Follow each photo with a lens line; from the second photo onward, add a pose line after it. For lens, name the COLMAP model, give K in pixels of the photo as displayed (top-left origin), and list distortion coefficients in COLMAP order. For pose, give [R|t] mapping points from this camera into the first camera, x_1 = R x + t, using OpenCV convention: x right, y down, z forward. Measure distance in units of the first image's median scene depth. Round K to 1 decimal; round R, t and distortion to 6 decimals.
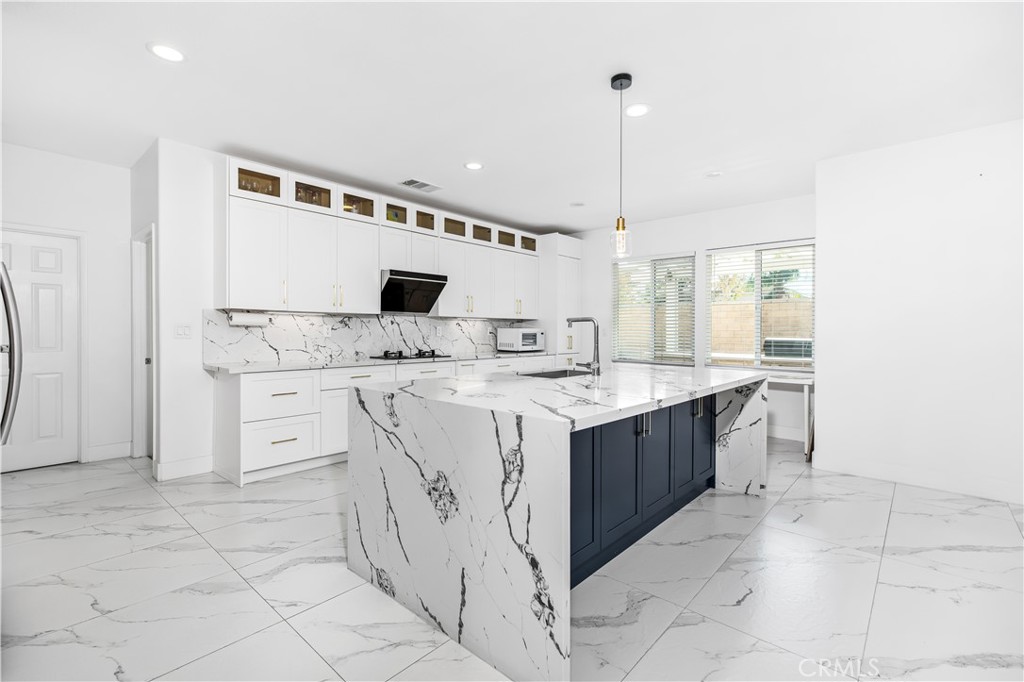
lens RADIAL K [[462.9, 0, 512.0], [0, 462.9, 341.0], [0, 0, 1]] dist [0.002685, 0.000123]
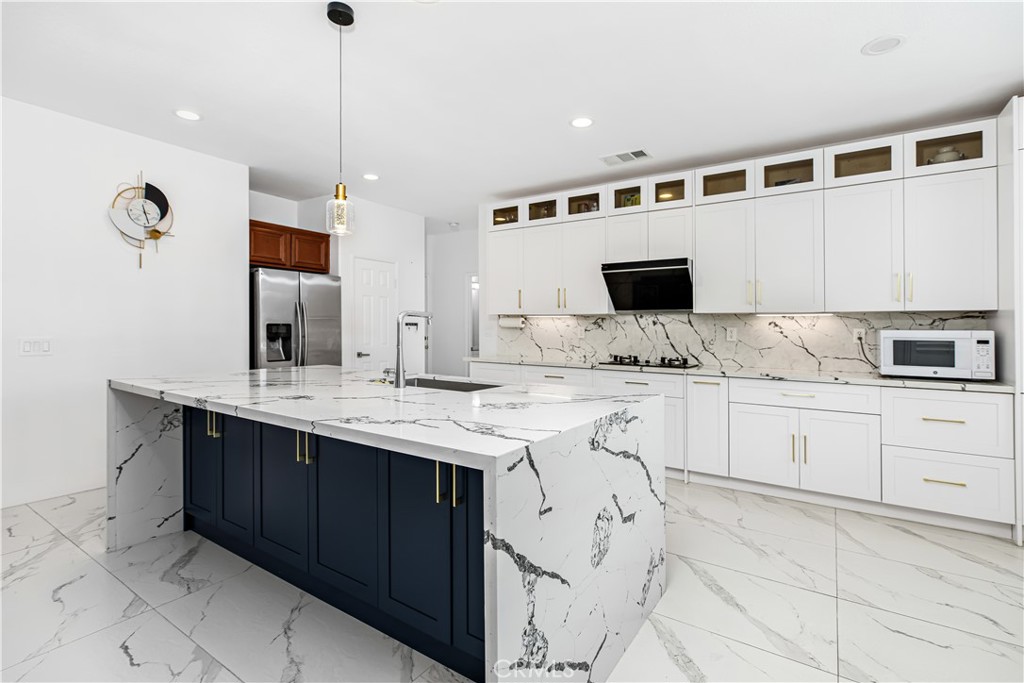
lens RADIAL K [[480.5, 0, 512.0], [0, 480.5, 341.5], [0, 0, 1]] dist [-0.003183, -0.000468]
pose [[0.131699, 0.019173, -0.991104, 0.616337], [-0.033729, 0.999321, 0.014850, -0.011109], [0.990716, 0.031473, 0.132256, 0.673633]]
